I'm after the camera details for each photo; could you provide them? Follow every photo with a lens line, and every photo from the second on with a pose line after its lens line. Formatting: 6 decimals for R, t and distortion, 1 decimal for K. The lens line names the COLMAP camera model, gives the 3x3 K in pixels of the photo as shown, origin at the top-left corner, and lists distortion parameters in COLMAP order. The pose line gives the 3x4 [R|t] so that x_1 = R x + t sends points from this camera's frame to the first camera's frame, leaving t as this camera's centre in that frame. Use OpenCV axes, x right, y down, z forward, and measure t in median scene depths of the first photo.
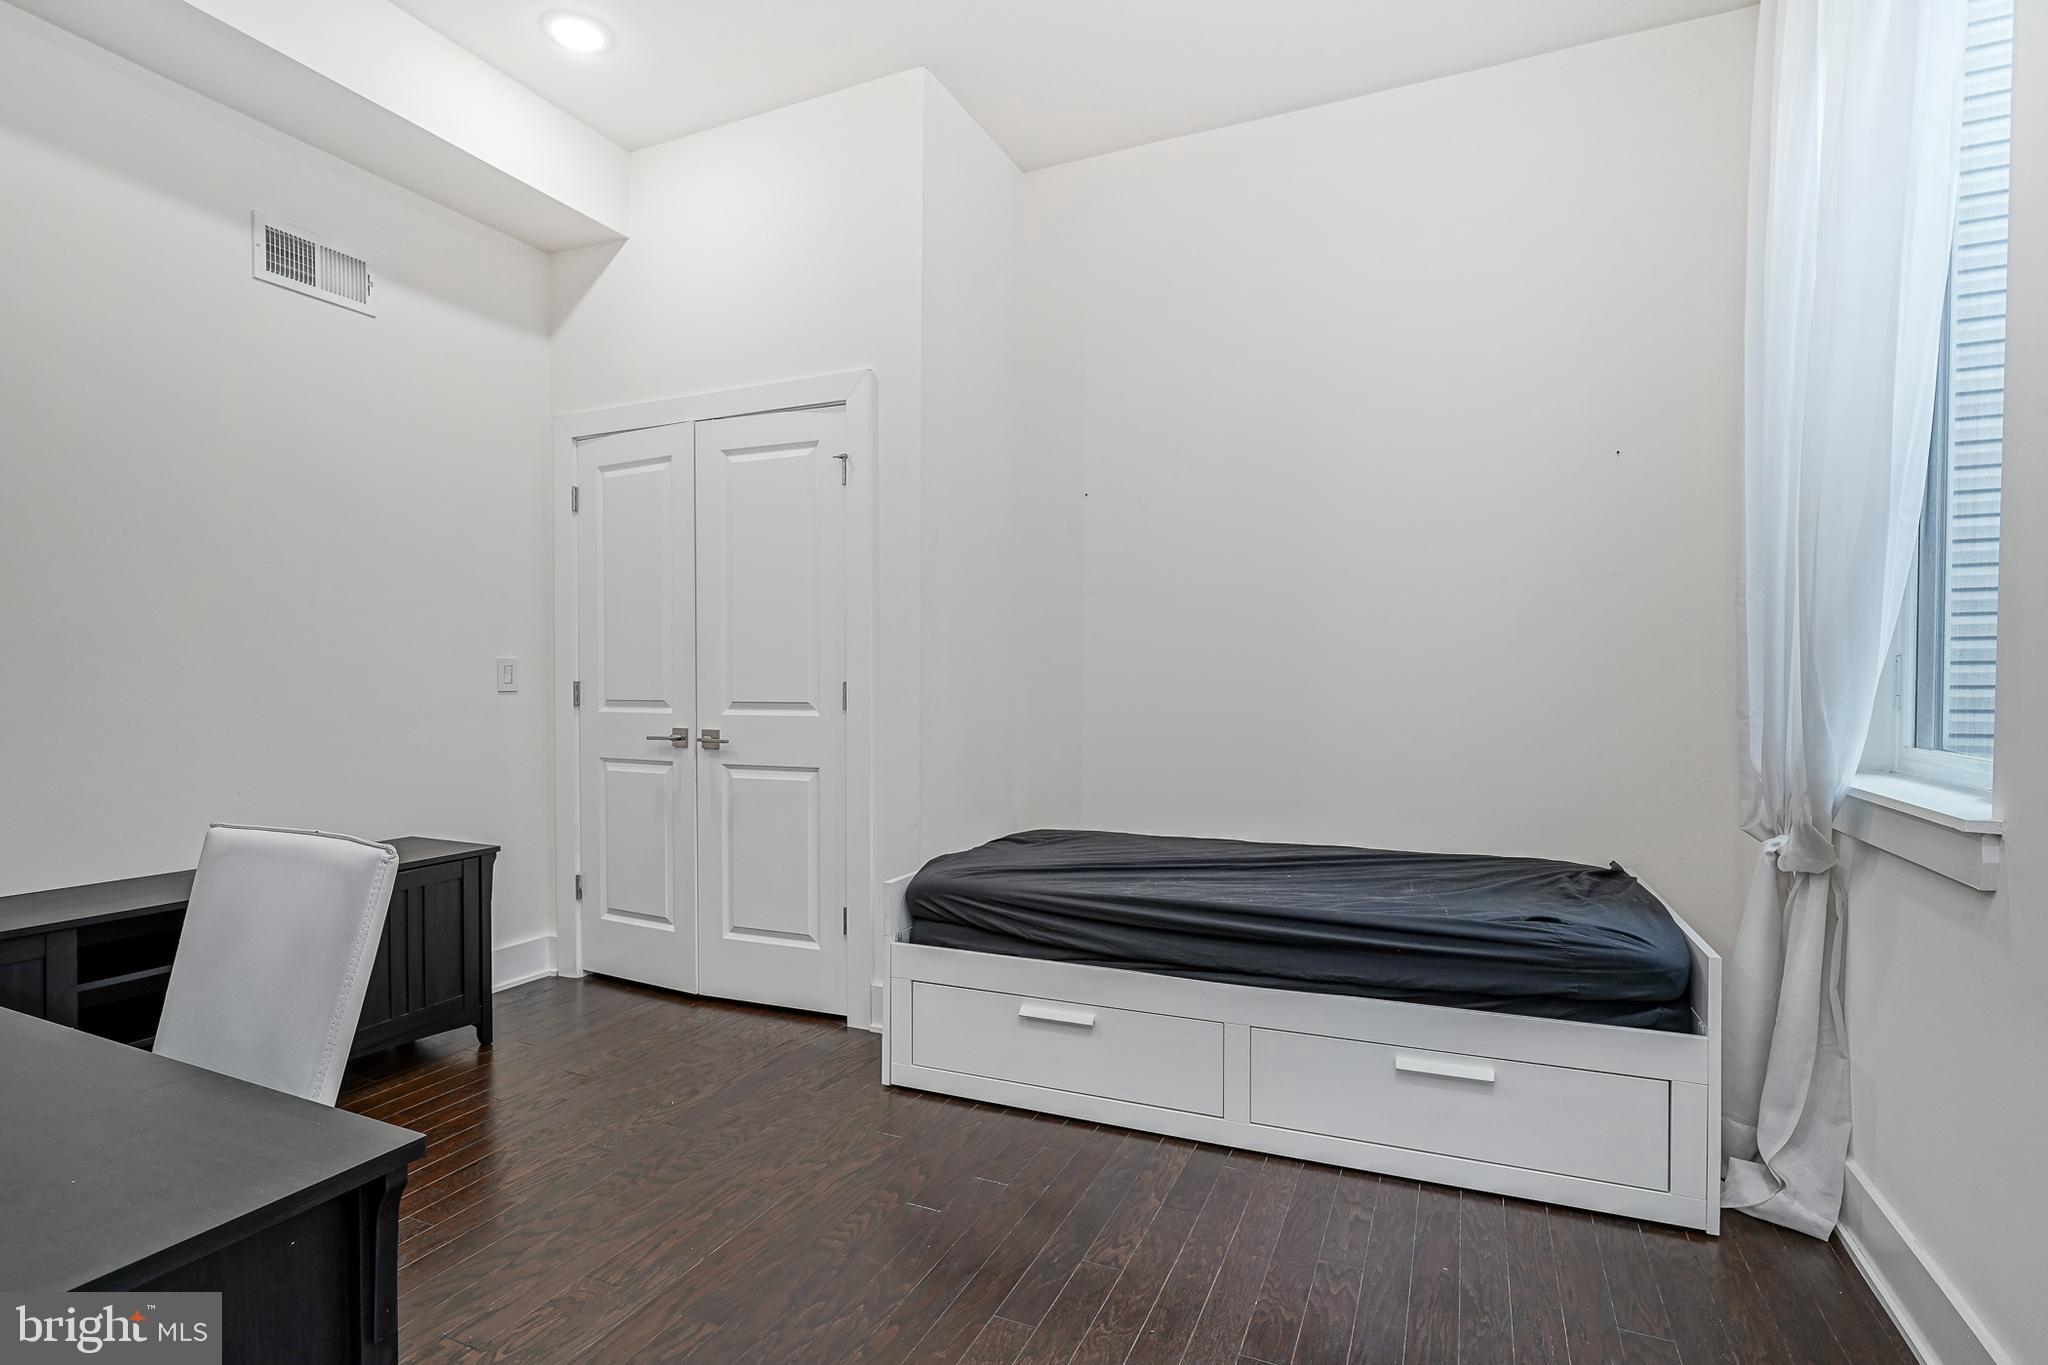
lens RADIAL K [[1026.7, 0, 999.9], [0, 1026.7, 682.3], [0, 0, 1]] dist [-0.006462, 0.000377]
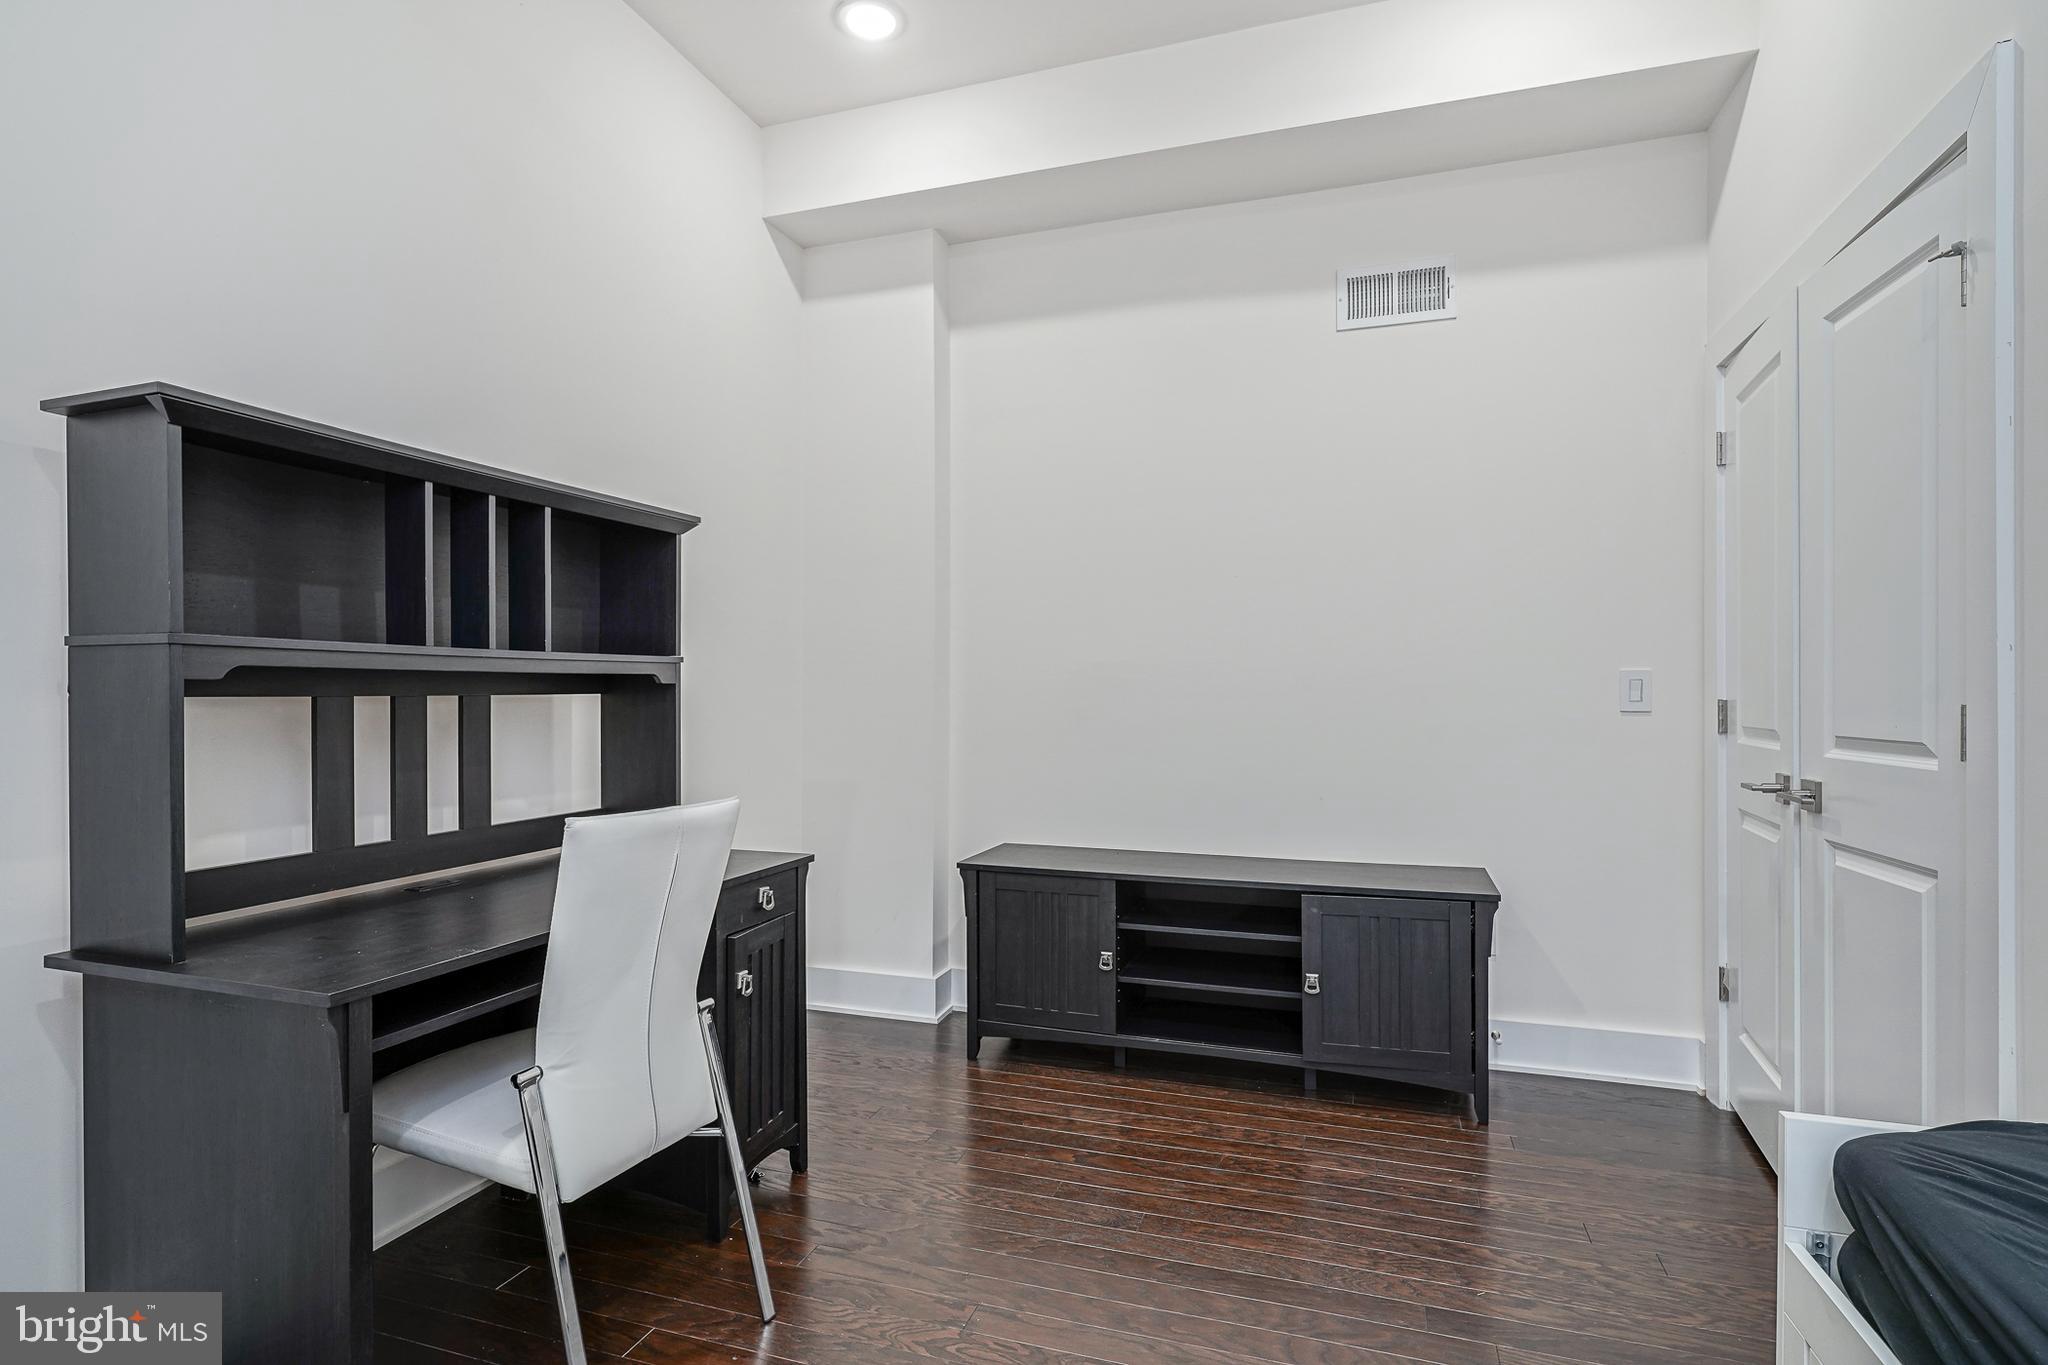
lens RADIAL K [[1026.7, 0, 999.9], [0, 1026.7, 682.3], [0, 0, 1]] dist [-0.006462, 0.000377]
pose [[0.102083, -0.012595, -0.994696, 0.278729], [0.007417, 0.999902, -0.011900, -0.008862], [0.994748, -0.006163, 0.102166, 0.458291]]
